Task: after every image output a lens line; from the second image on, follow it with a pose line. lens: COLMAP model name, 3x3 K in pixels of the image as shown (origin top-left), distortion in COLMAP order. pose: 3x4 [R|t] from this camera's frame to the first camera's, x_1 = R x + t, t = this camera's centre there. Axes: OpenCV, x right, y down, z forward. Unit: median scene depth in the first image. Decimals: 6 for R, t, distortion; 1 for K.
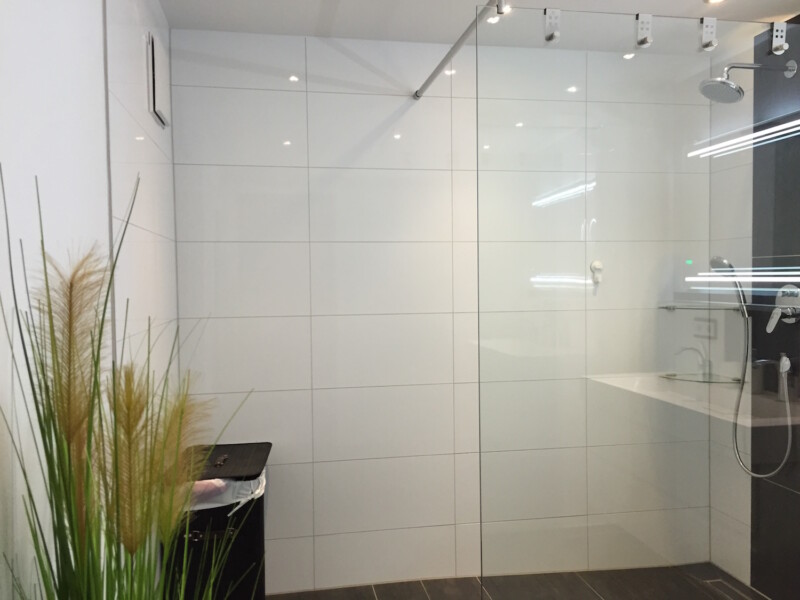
lens RADIAL K [[681.6, 0, 402.8], [0, 681.6, 300.6], [0, 0, 1]] dist [0.080805, -0.107336]
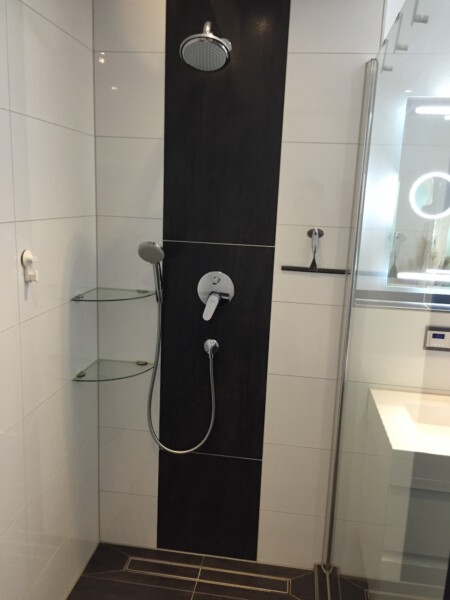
lens RADIAL K [[511.2, 0, 227.1], [0, 511.2, 296.5], [0, 0, 1]] dist [0.080805, -0.107336]
pose [[0.318470, -0.159512, 0.934416, -0.146284], [-0.016231, 0.984678, 0.173624, -0.109120], [-0.947794, -0.070461, 0.311002, 0.676285]]
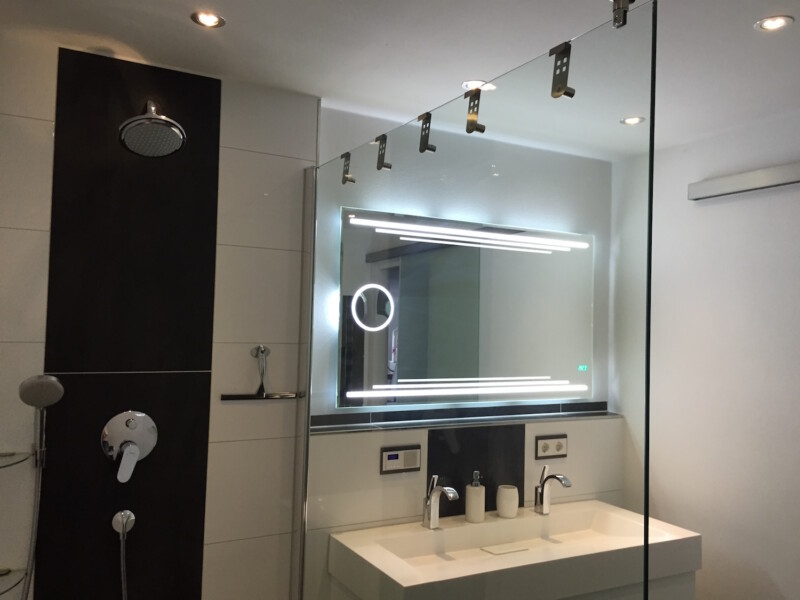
lens RADIAL K [[681.6, 0, 402.8], [0, 681.6, 300.6], [0, 0, 1]] dist [0.080805, -0.107336]
pose [[-0.317546, 0.035198, 0.947589, -0.224686], [0.008433, 0.999376, -0.034296, -0.104753], [-0.948205, -0.002900, -0.317645, 0.871676]]
